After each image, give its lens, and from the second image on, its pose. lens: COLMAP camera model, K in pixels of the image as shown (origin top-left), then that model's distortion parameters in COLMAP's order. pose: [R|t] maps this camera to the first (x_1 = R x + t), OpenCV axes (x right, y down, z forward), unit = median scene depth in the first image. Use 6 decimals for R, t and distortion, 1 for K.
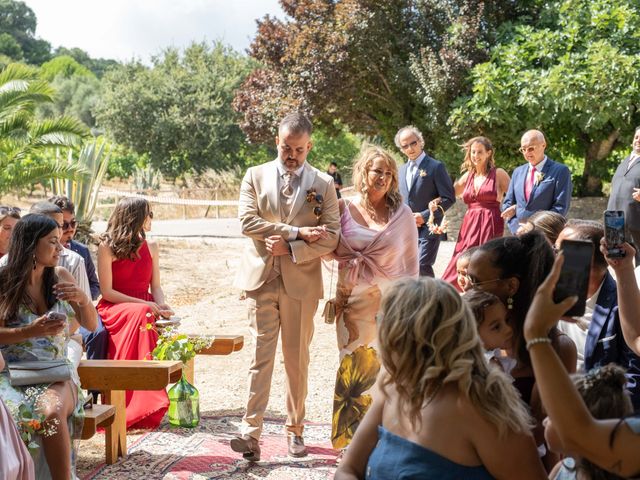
lens RADIAL K [[1335.8, 0, 320.0], [0, 1335.8, 240.0], [0, 0, 1]] dist [-0.018134, 0.154503]
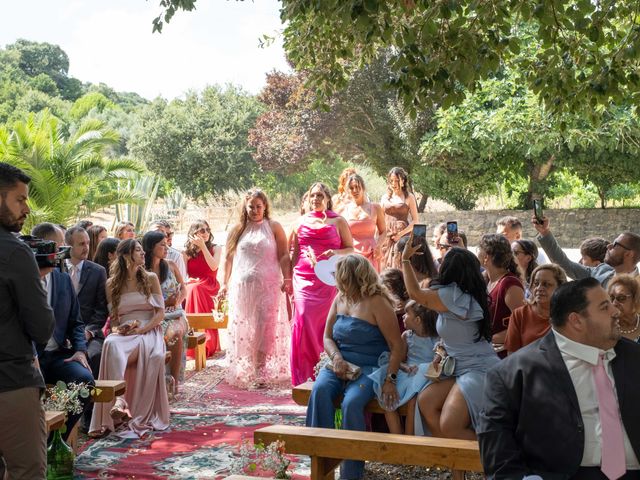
lens RADIAL K [[1335.8, 0, 320.0], [0, 1335.8, 240.0], [0, 0, 1]] dist [-0.018134, 0.154503]
pose [[0.999859, -0.016790, -0.000961, 0.001915], [0.016780, 0.999814, -0.009528, 0.005334], [0.001121, 0.009511, 0.999954, -0.262949]]
